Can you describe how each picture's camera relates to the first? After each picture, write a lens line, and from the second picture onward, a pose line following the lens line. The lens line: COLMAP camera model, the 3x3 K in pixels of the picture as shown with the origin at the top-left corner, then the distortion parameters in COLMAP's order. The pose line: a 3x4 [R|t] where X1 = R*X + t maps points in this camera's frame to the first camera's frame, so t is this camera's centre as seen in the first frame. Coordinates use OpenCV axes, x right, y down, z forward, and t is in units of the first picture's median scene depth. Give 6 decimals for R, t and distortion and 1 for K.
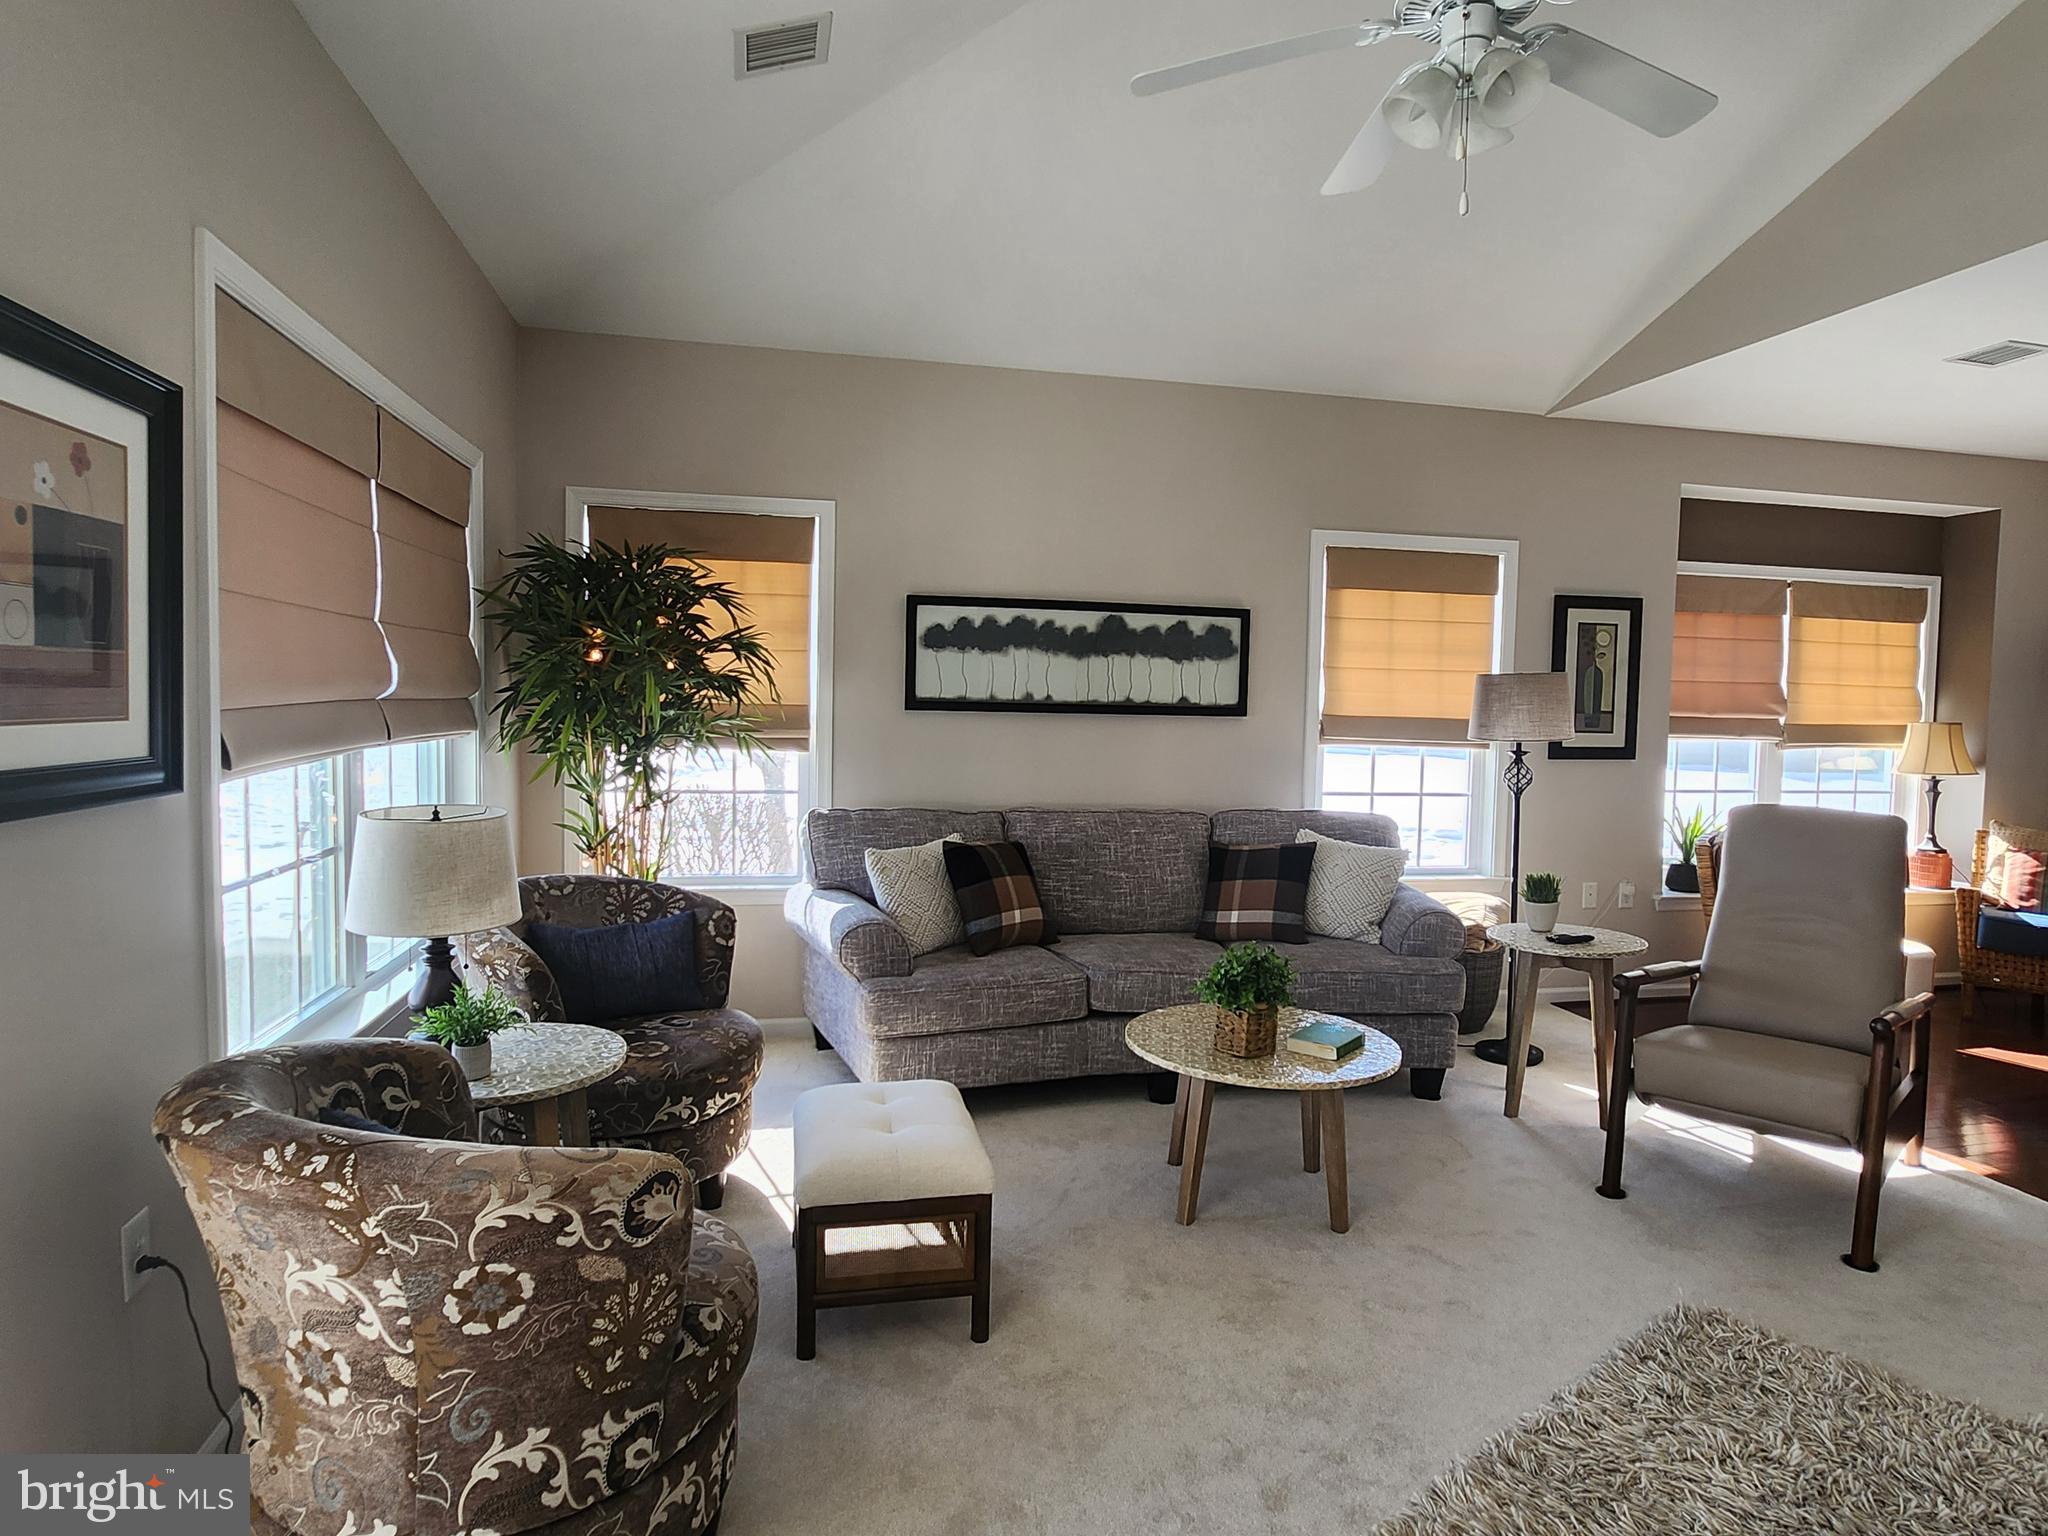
lens RADIAL K [[1173.2, 0, 1036.2], [0, 1173.2, 763.4], [0, 0, 1]] dist [-0.016602, -0.001274]
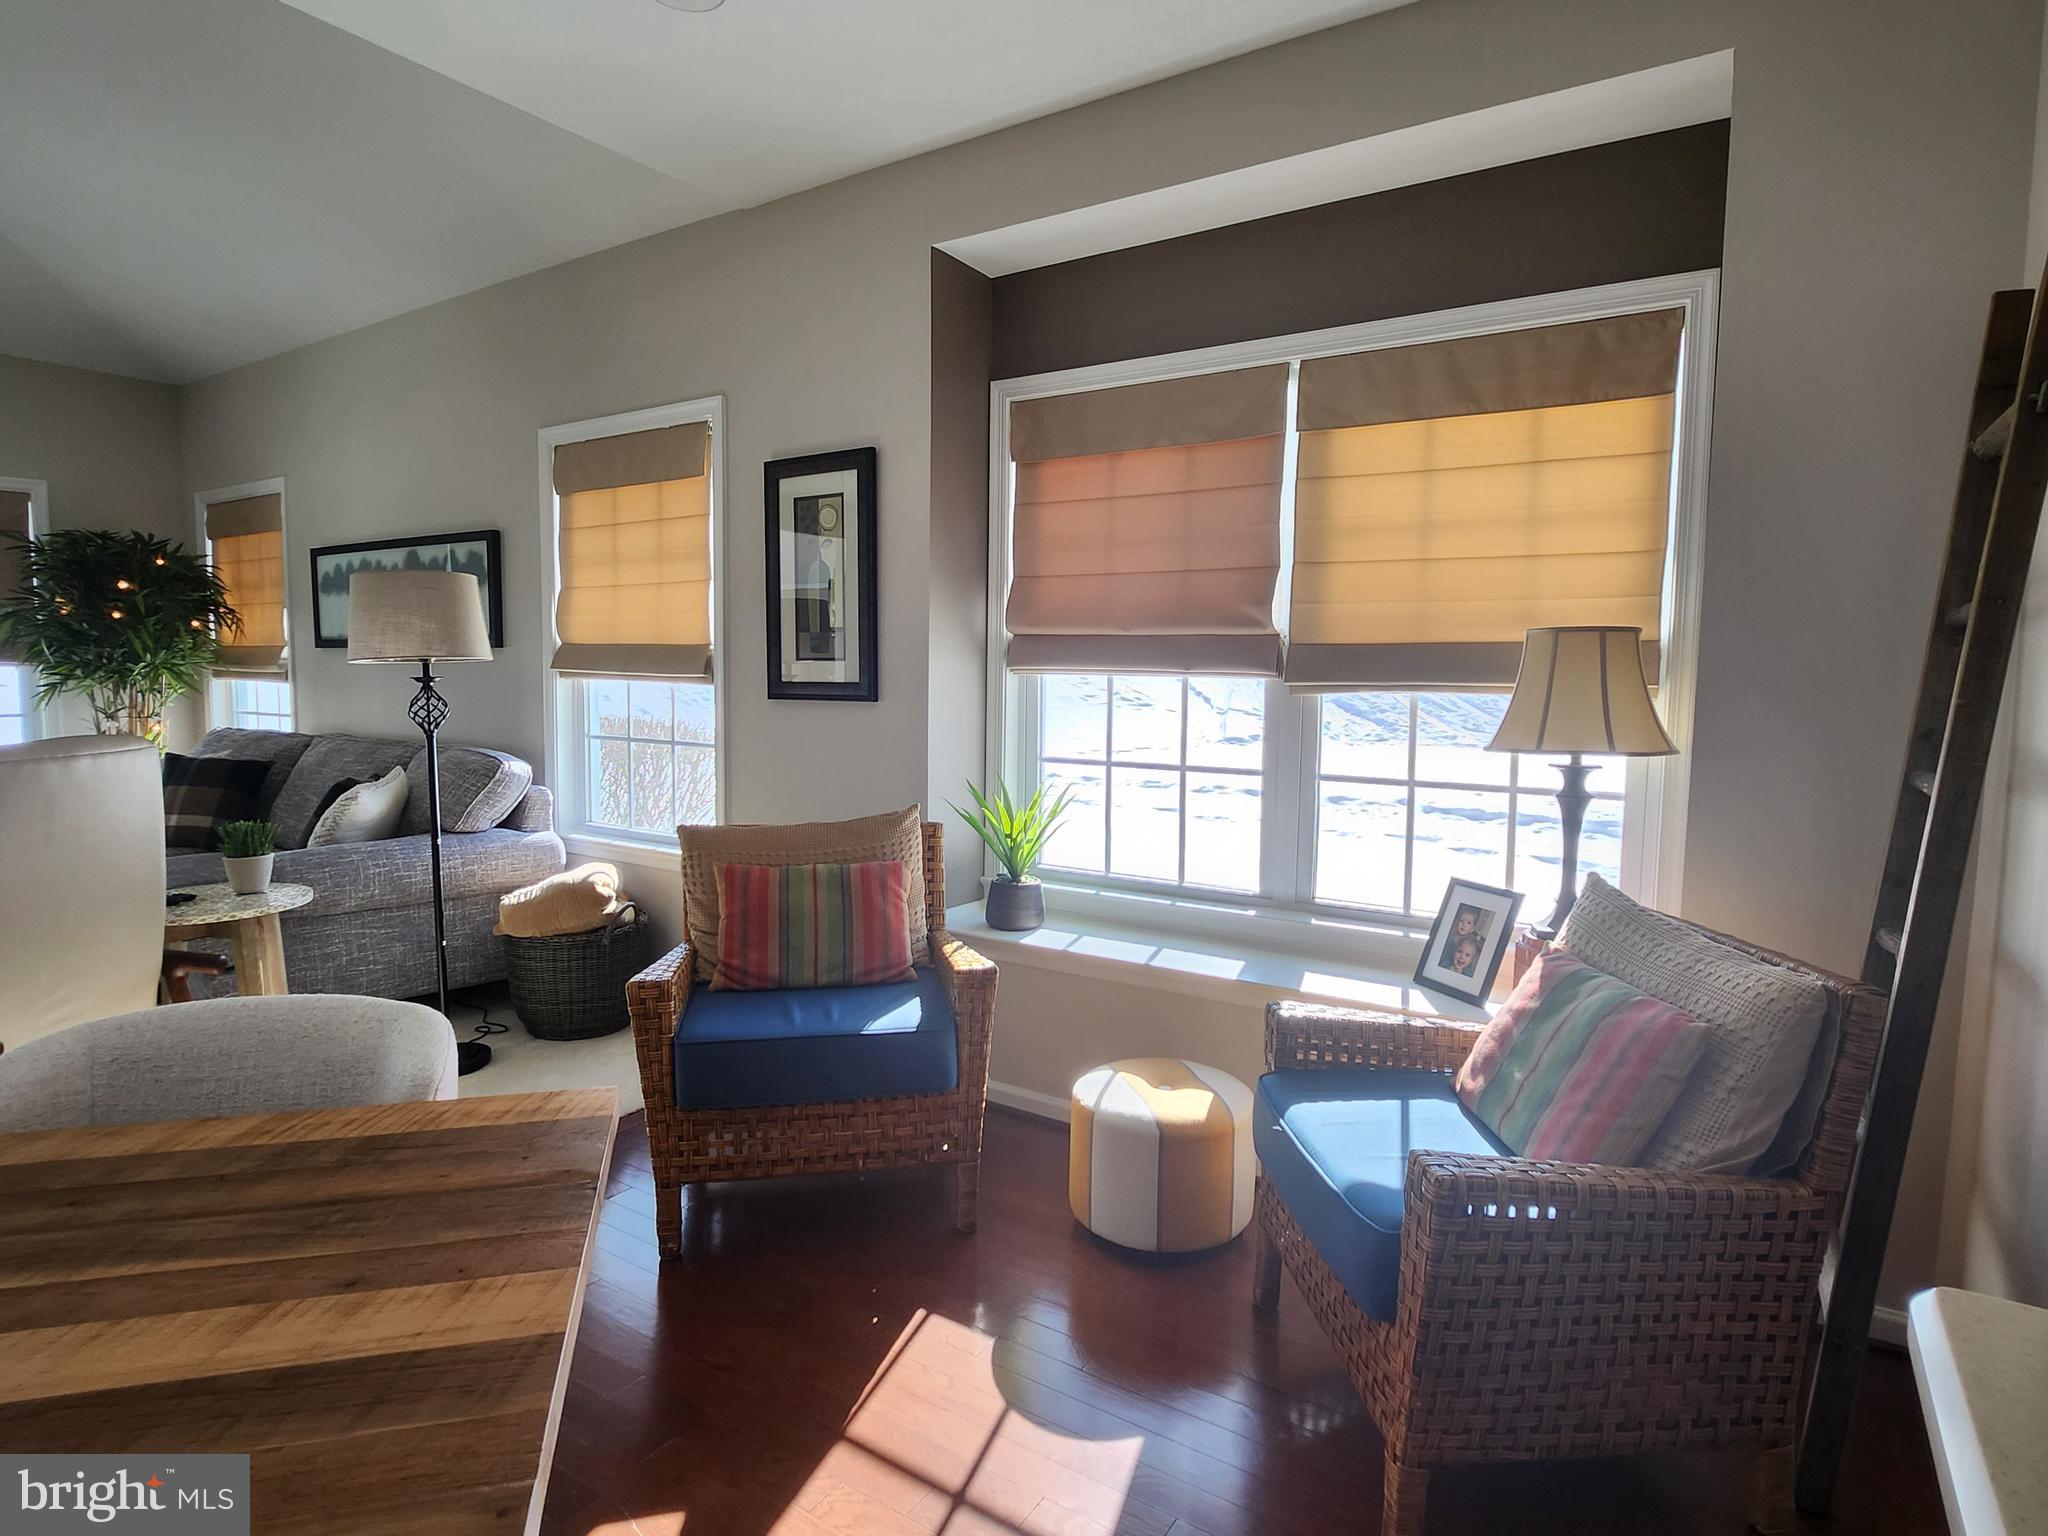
lens RADIAL K [[1099.1, 0, 1029.6], [0, 1099.1, 762.1], [0, 0, 1]] dist [-0.015005, -0.000257]
pose [[0.701653, 0.046529, -0.710998, 1.095866], [-0.035708, 0.998908, 0.030132, 0.009135], [0.711623, 0.004246, 0.702548, 0.697934]]
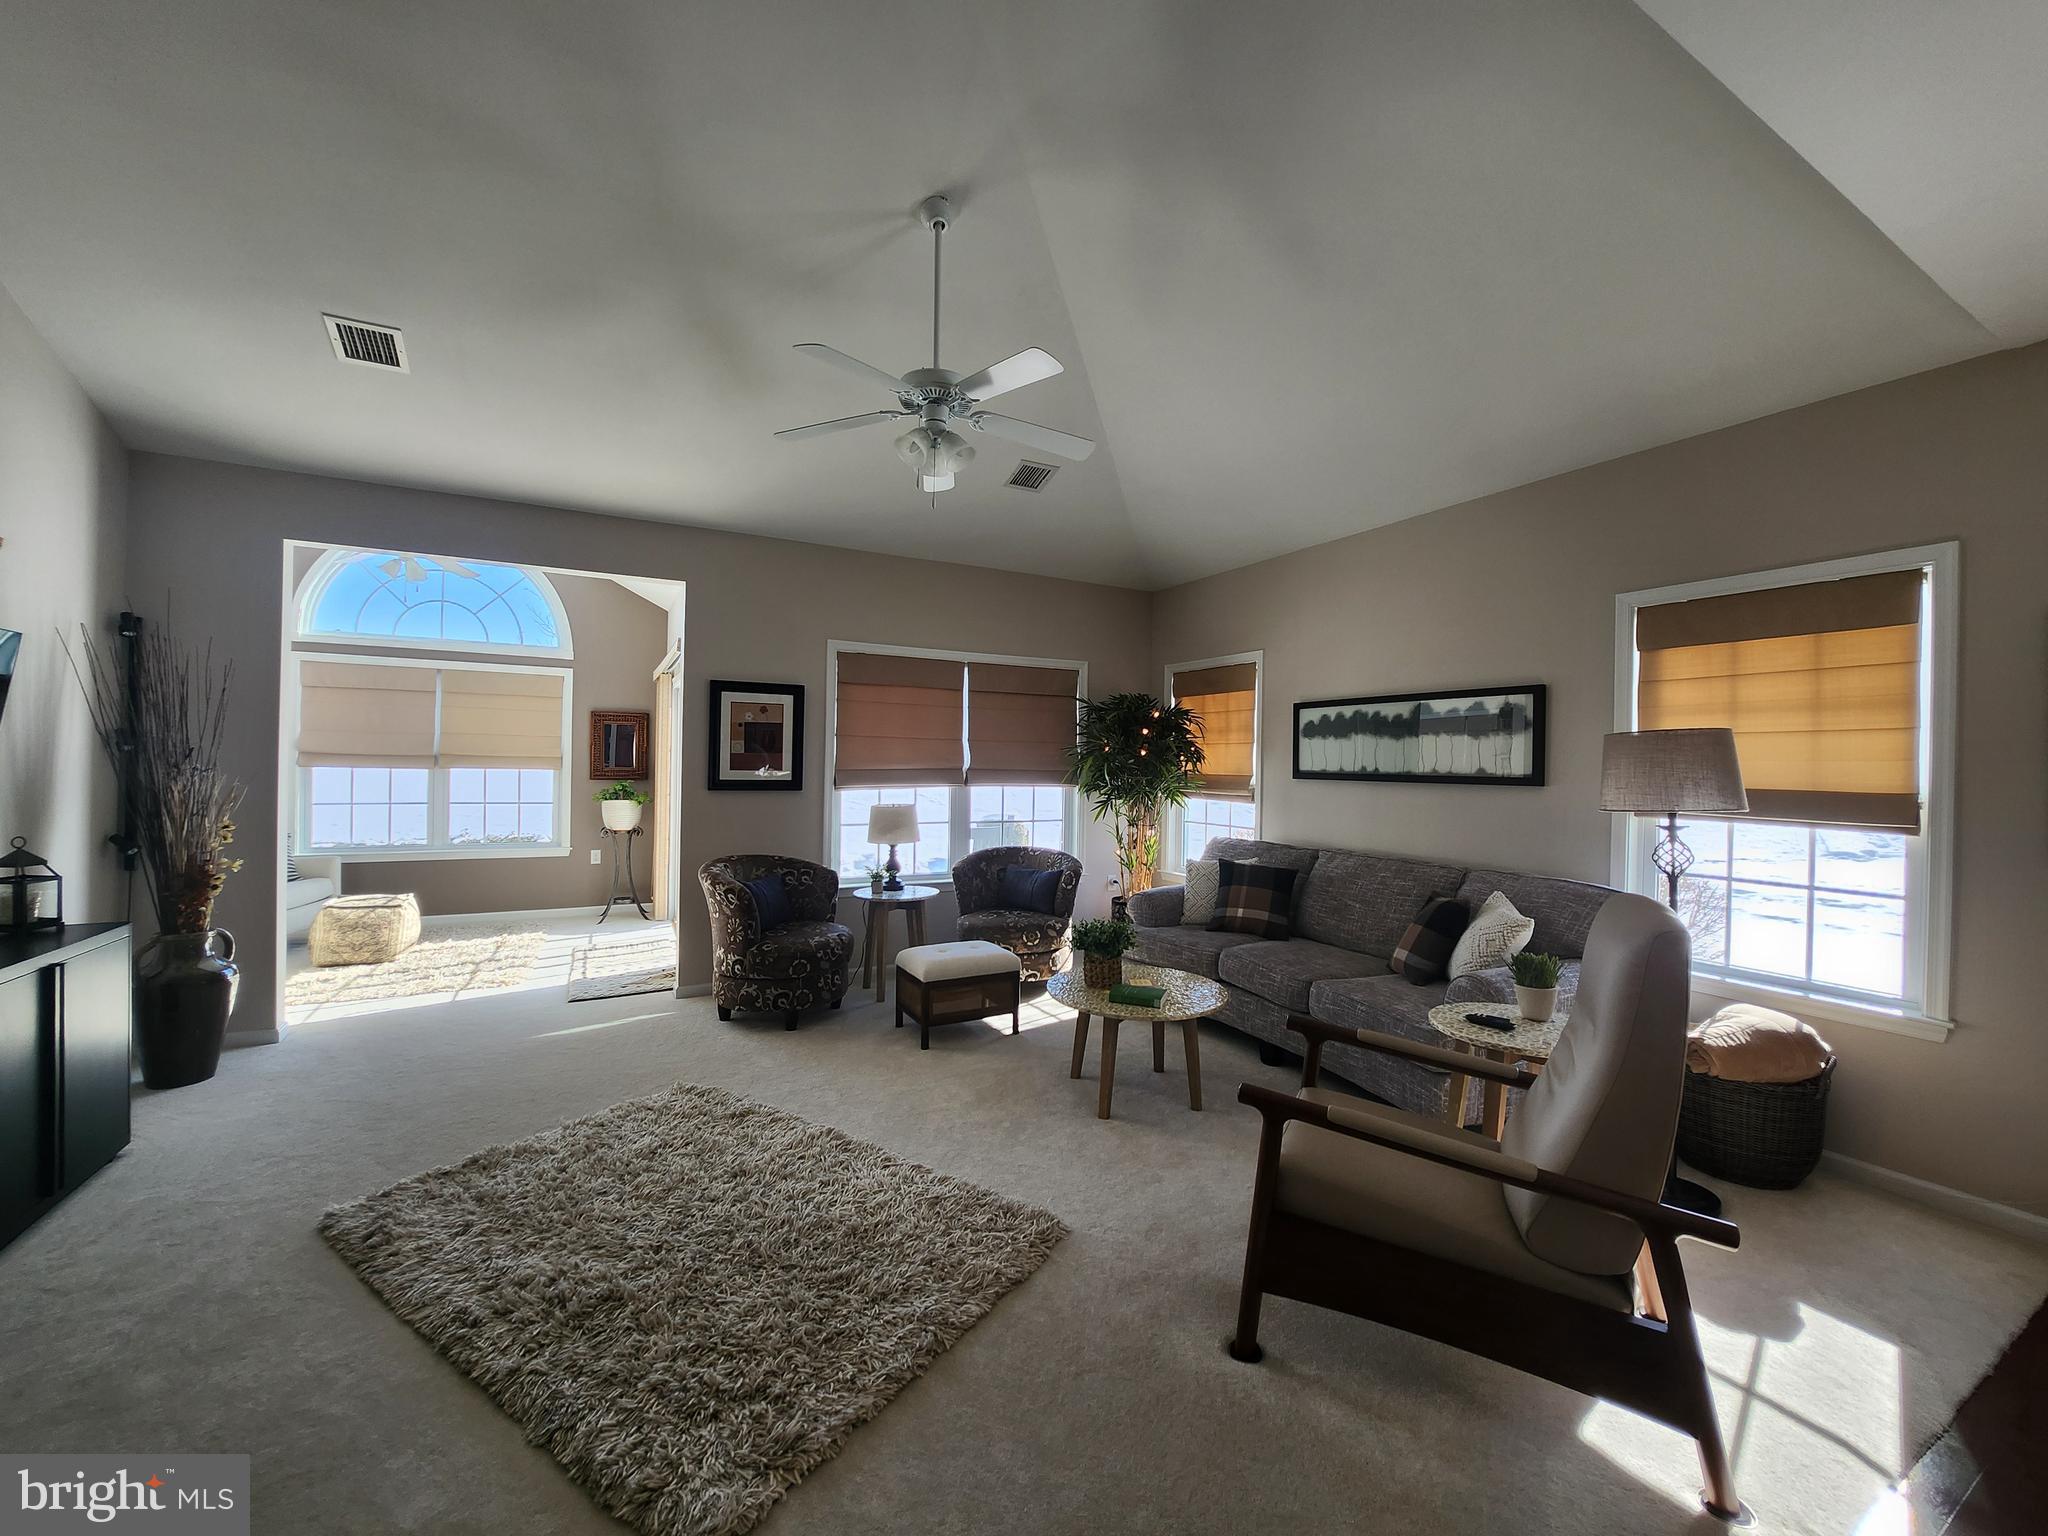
lens RADIAL K [[810.6, 0, 1026.0], [0, 810.6, 761.5], [0, 0, 1]] dist [-0.020123, -0.000285]
pose [[0.271432, -0.022077, -0.962204, 0.753426], [-0.065446, 0.997000, -0.041337, -0.001848], [0.960230, 0.074193, 0.269173, 0.362081]]
